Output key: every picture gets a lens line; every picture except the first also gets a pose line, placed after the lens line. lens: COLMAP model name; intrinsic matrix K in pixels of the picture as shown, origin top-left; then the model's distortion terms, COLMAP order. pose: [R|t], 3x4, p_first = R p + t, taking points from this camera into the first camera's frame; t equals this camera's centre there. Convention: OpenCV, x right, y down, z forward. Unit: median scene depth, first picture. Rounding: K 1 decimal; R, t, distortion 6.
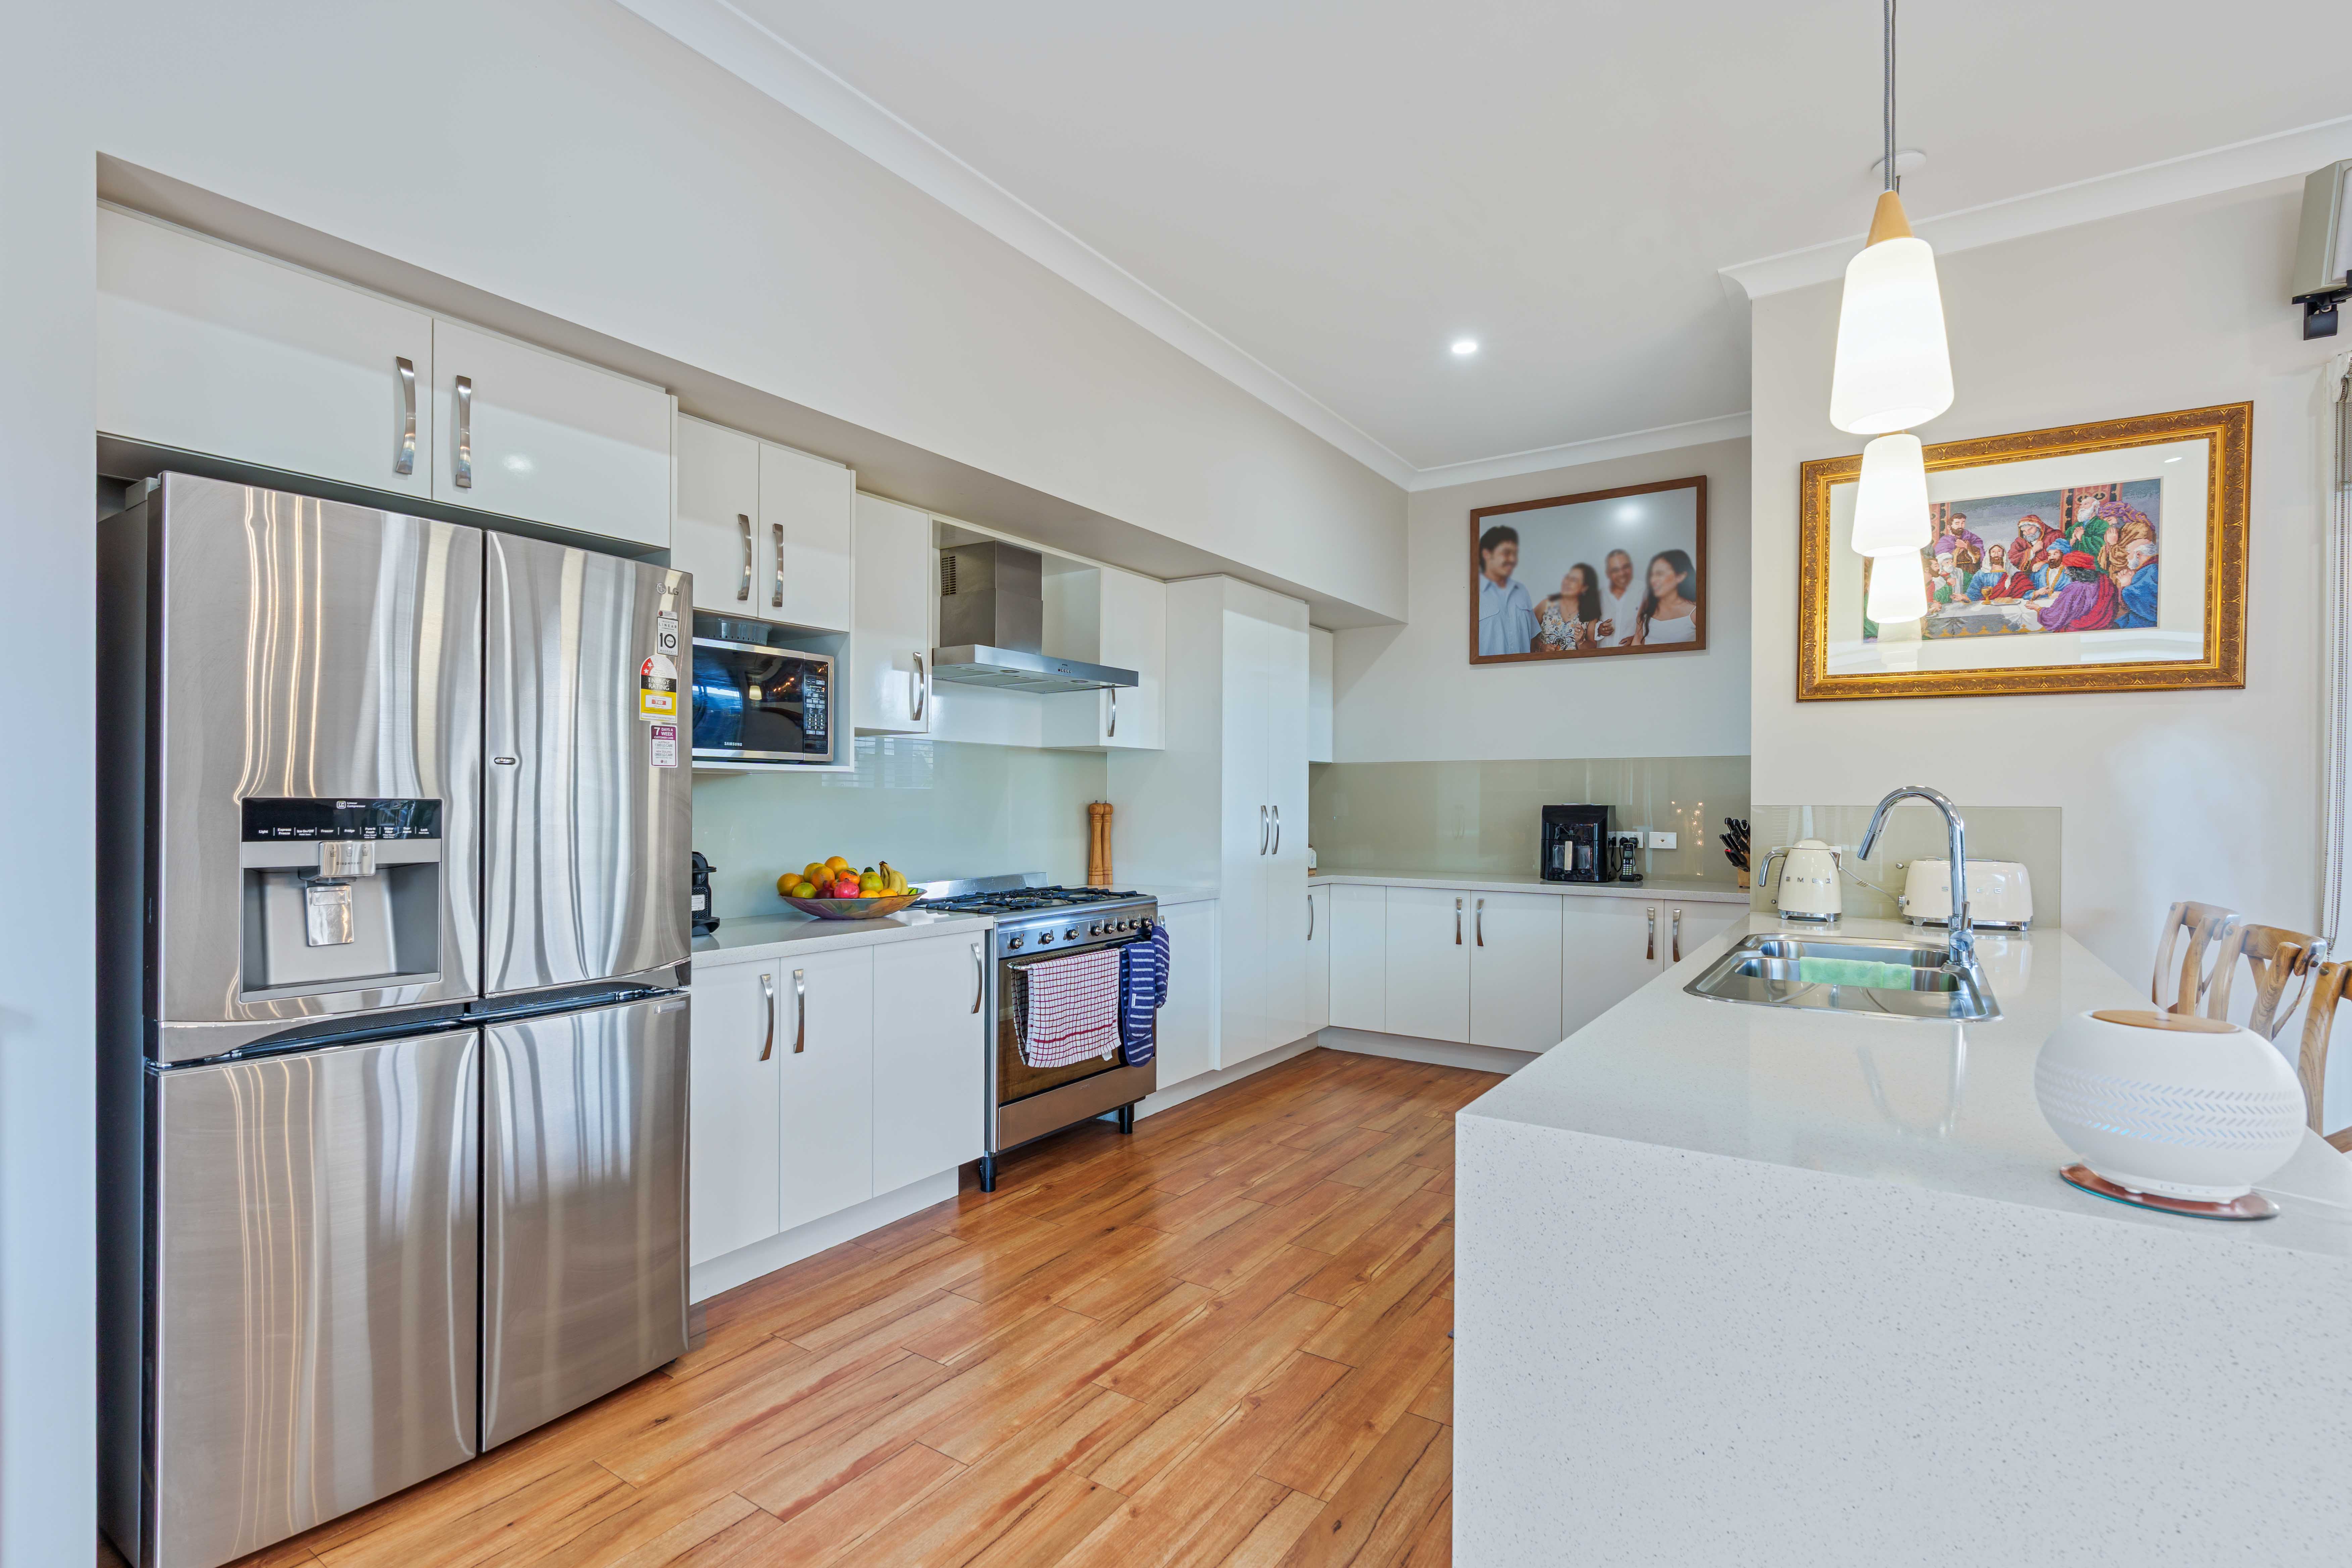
lens RADIAL K [[1095.9, 0, 1164.5], [0, 1095.9, 800.2], [0, 0, 1]] dist [-0.005059, -0.000089]
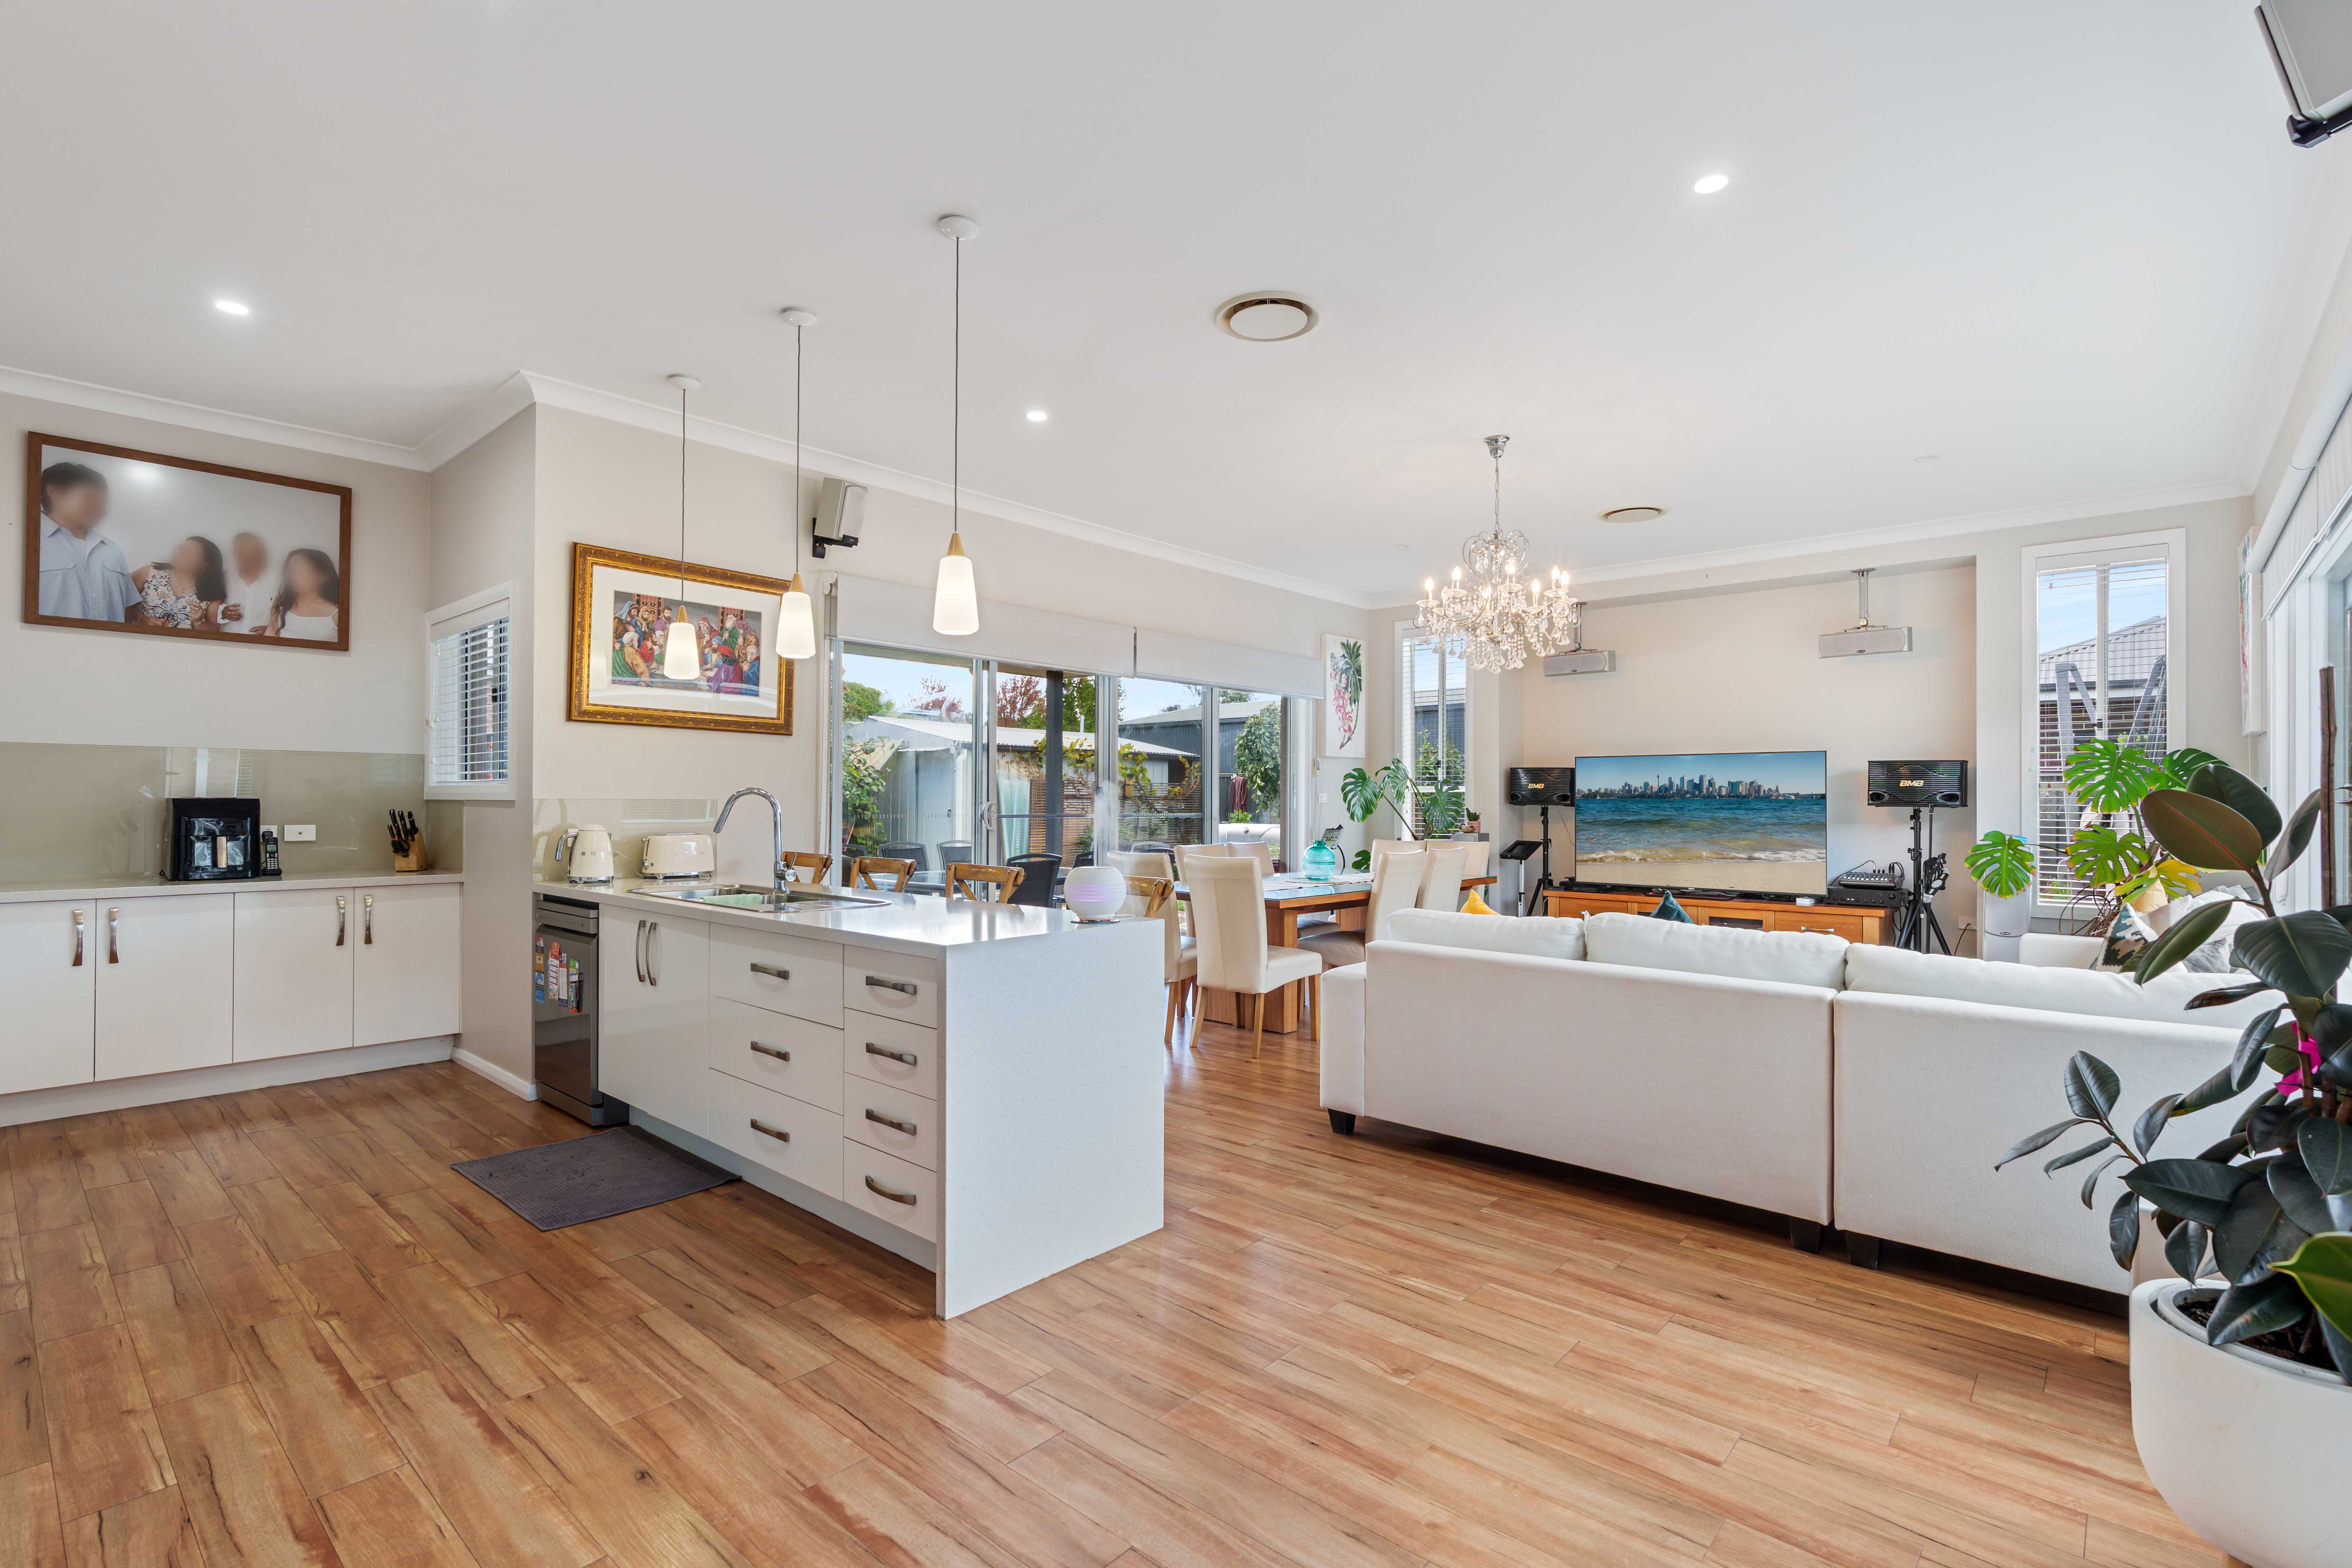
lens RADIAL K [[1095.9, 0, 1160.0], [0, 1095.9, 790.0], [0, 0, 1]] dist [-0.005059, -0.000089]
pose [[0.127631, 0.005822, 0.991805, -0.457641], [-0.004546, 0.999976, -0.005285, -0.001479], [-0.991811, -0.003834, 0.127655, 0.082196]]
